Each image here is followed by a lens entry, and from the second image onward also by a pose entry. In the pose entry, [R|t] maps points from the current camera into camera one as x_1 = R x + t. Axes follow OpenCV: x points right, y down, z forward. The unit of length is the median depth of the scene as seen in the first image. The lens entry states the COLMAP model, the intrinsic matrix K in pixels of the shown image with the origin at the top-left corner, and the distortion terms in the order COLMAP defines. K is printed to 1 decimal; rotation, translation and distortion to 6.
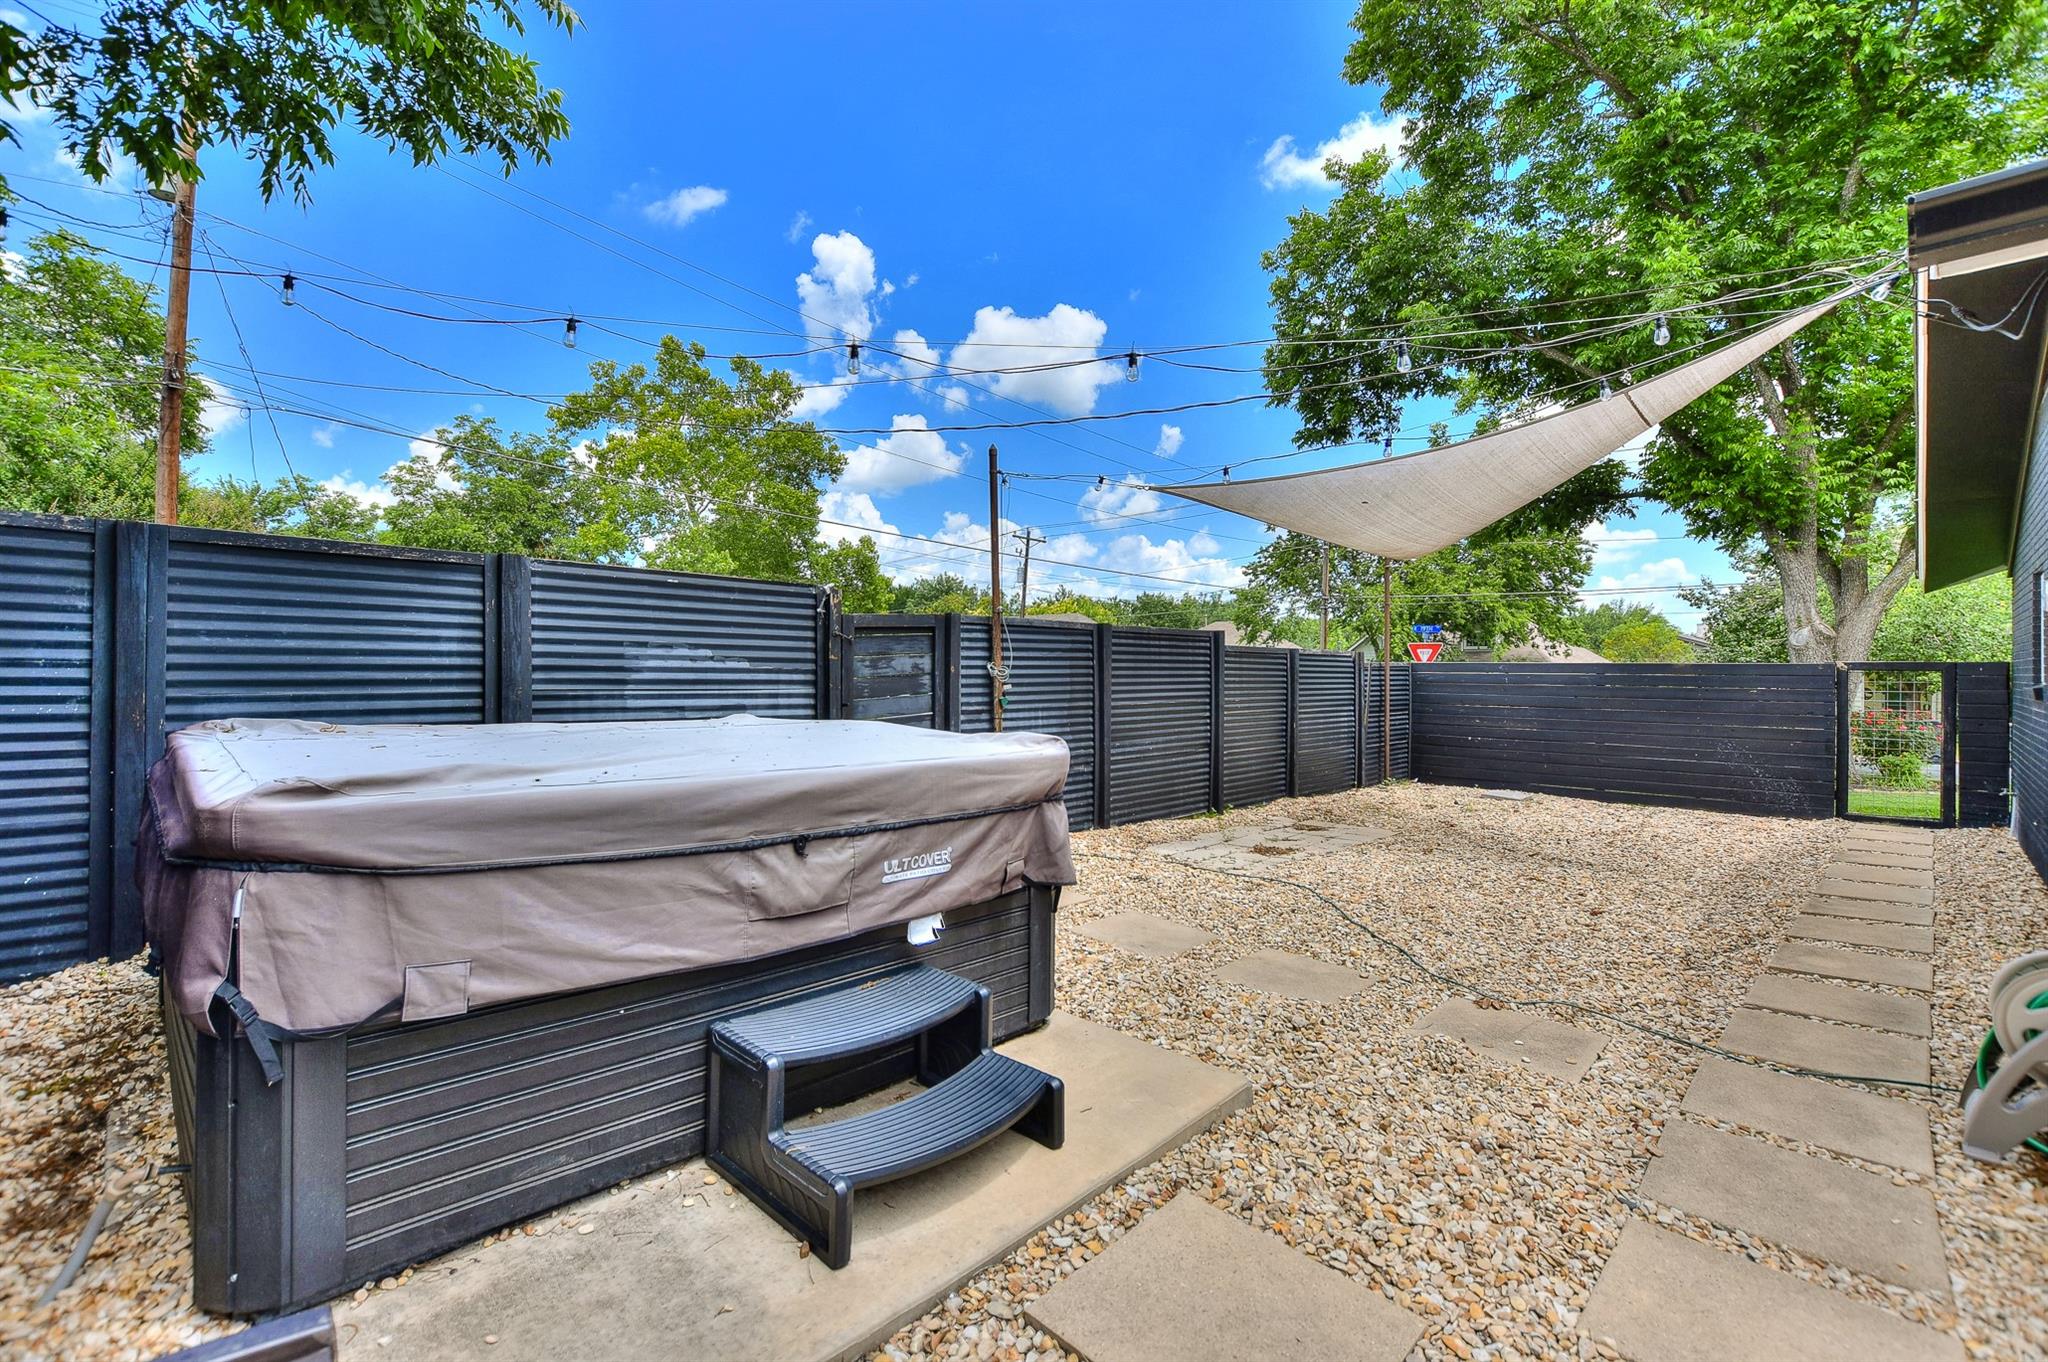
lens RADIAL K [[905.2, 0, 1015.7], [0, 905.2, 671.0], [0, 0, 1]] dist [-0.015528, 0.001620]
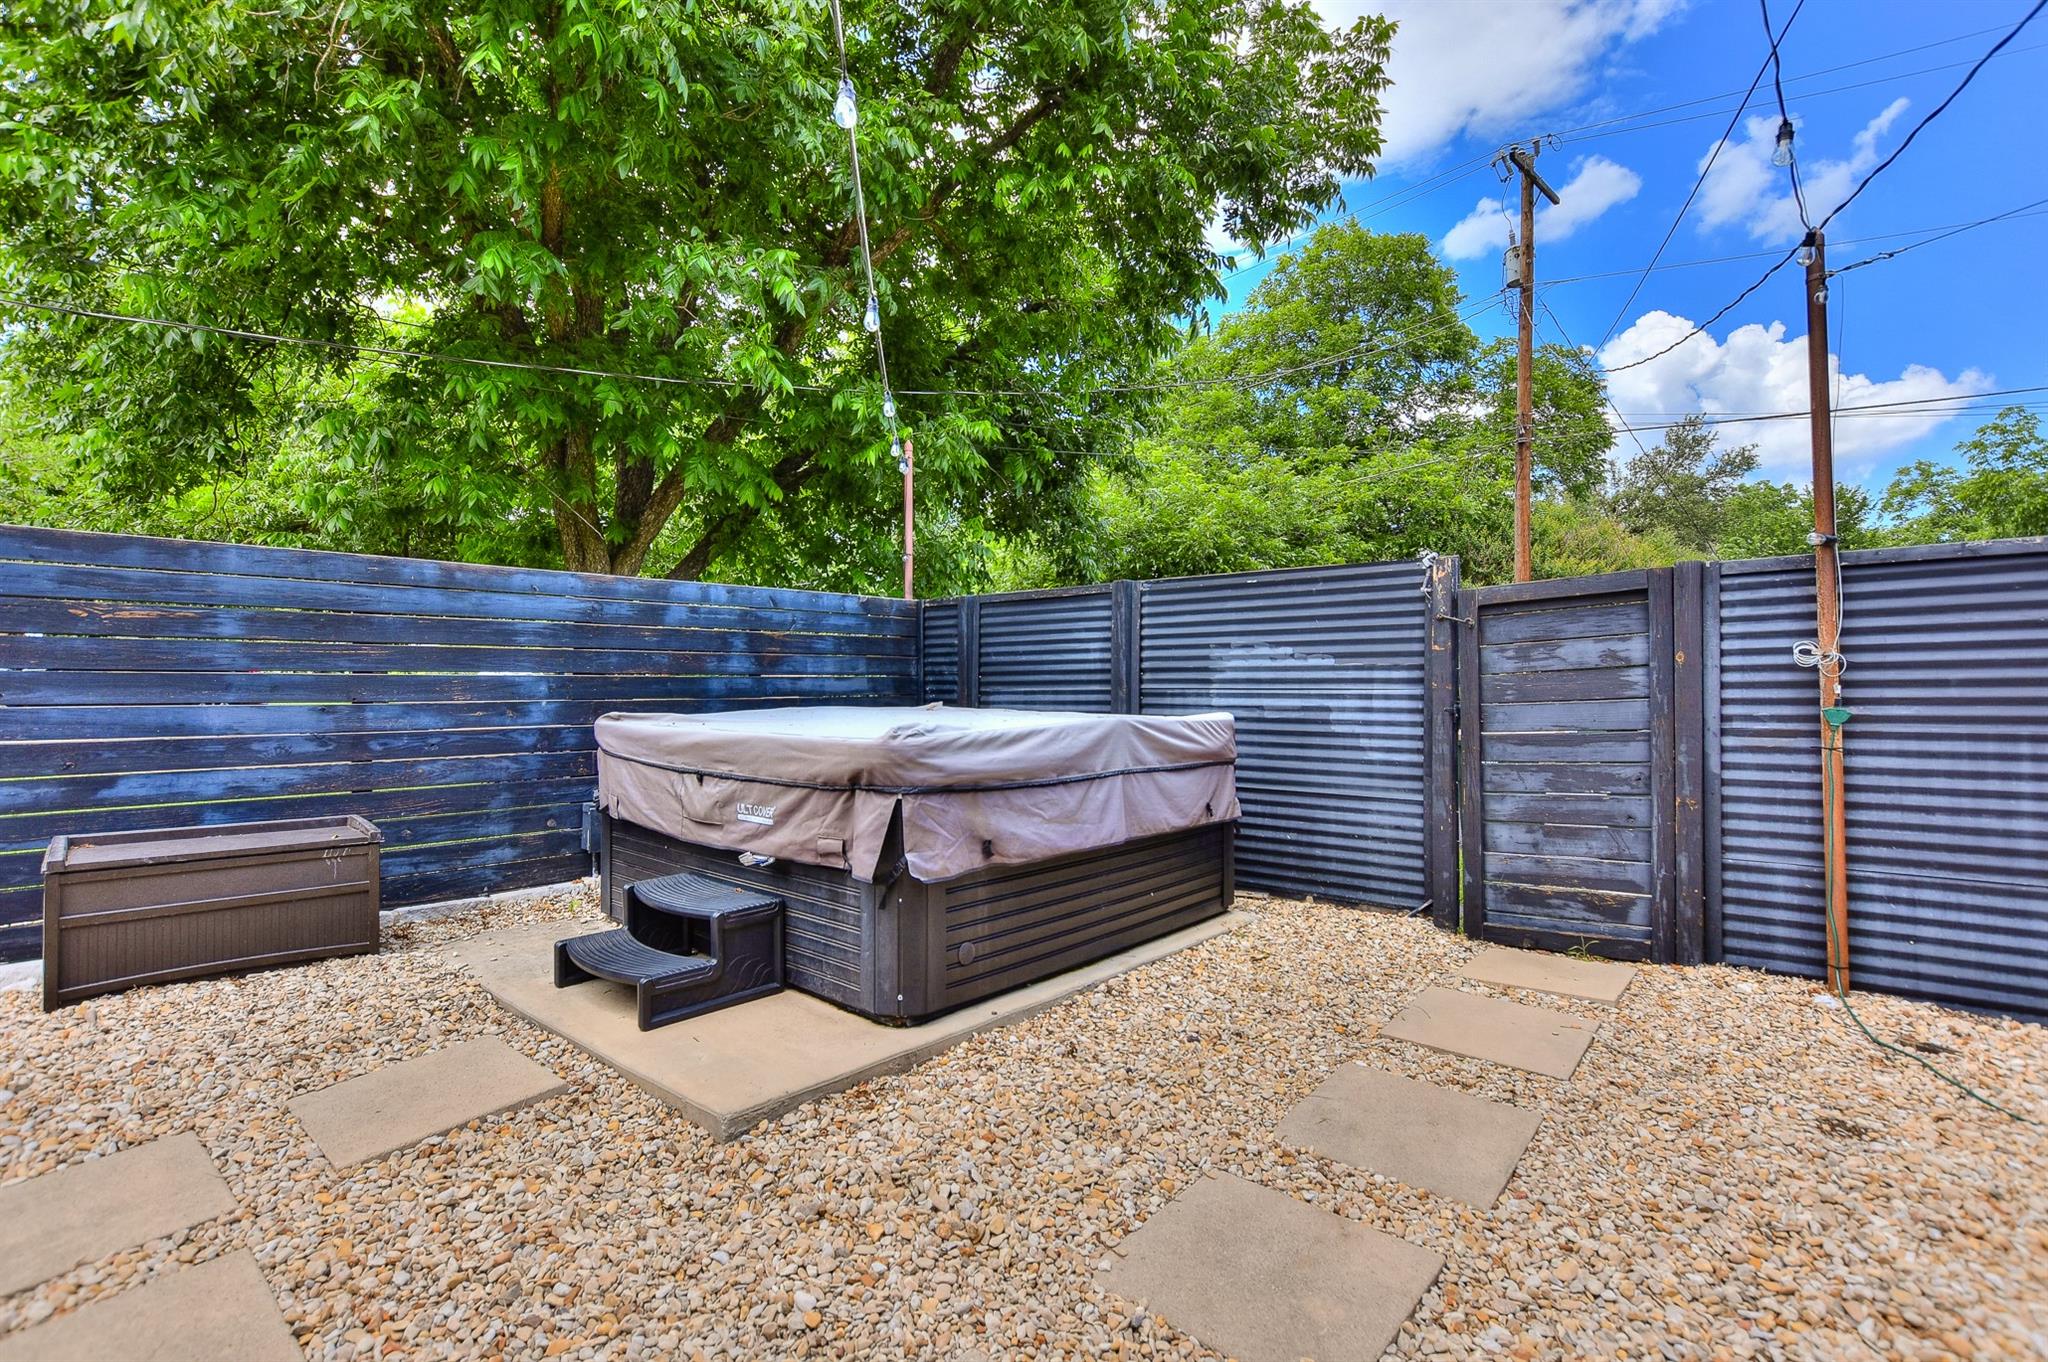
lens RADIAL K [[943.6, 0, 1007.6], [0, 943.6, 671.9], [0, 0, 1]] dist [-0.026950, 0.005251]
pose [[0.038591, -0.022202, -0.999008, 0.632823], [0.005546, 0.999742, -0.022004, 0.022404], [0.999240, -0.004691, 0.038704, 0.658802]]
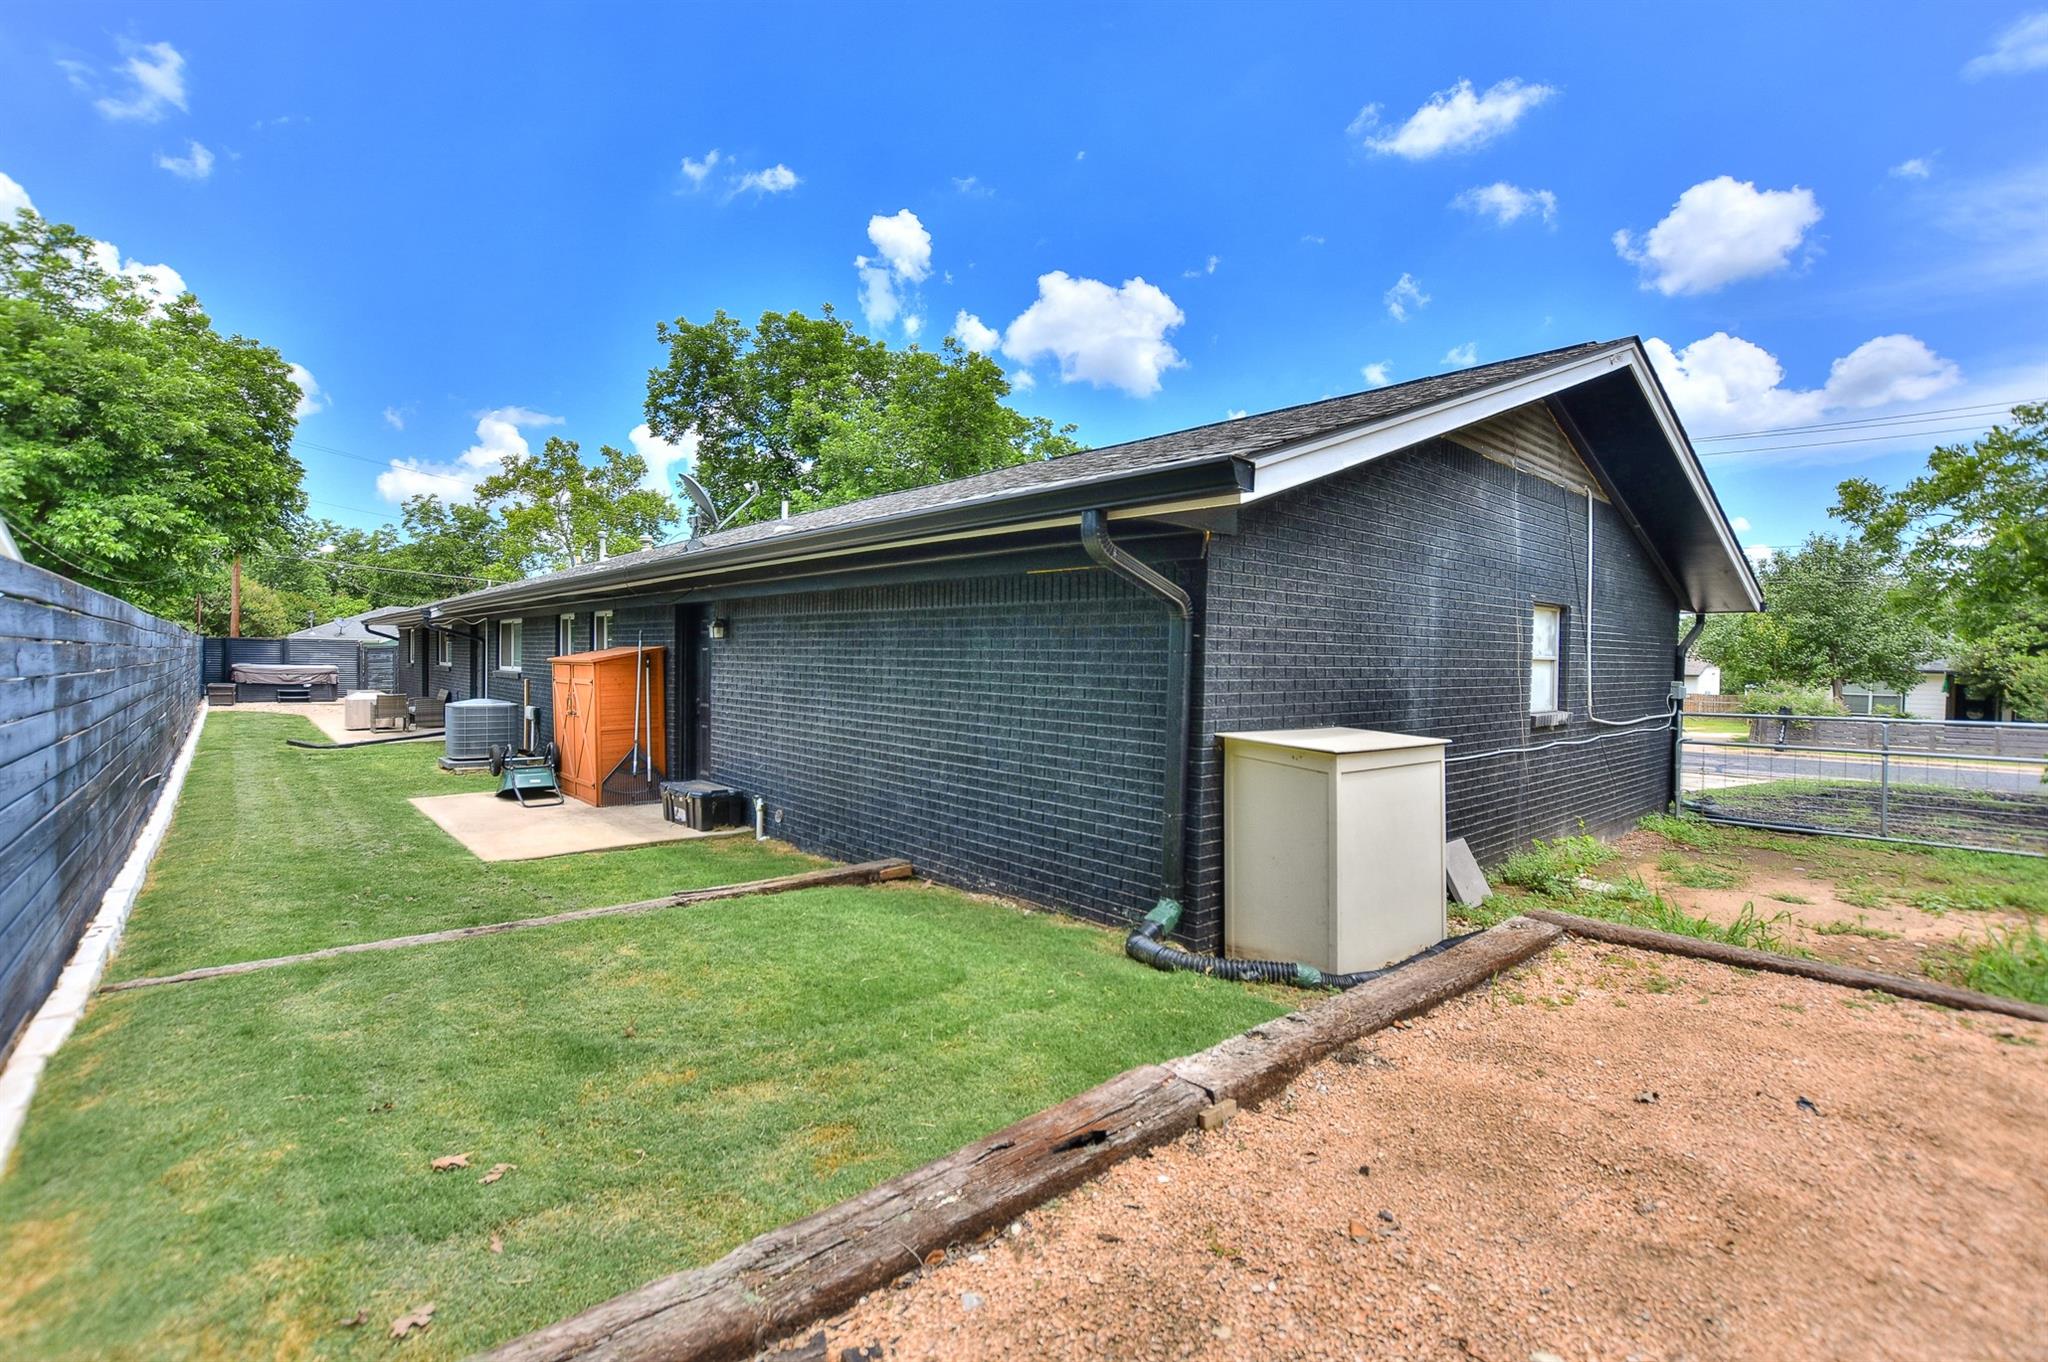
lens RADIAL K [[914.9, 0, 1050.1], [0, 914.9, 667.4], [0, 0, 1]] dist [-0.023179, 0.000527]
pose [[0.999488, 0.009272, -0.030632, 4.071078], [-0.008863, 0.999870, 0.013470, -0.051342], [0.030753, -0.013192, 0.999440, -4.183209]]
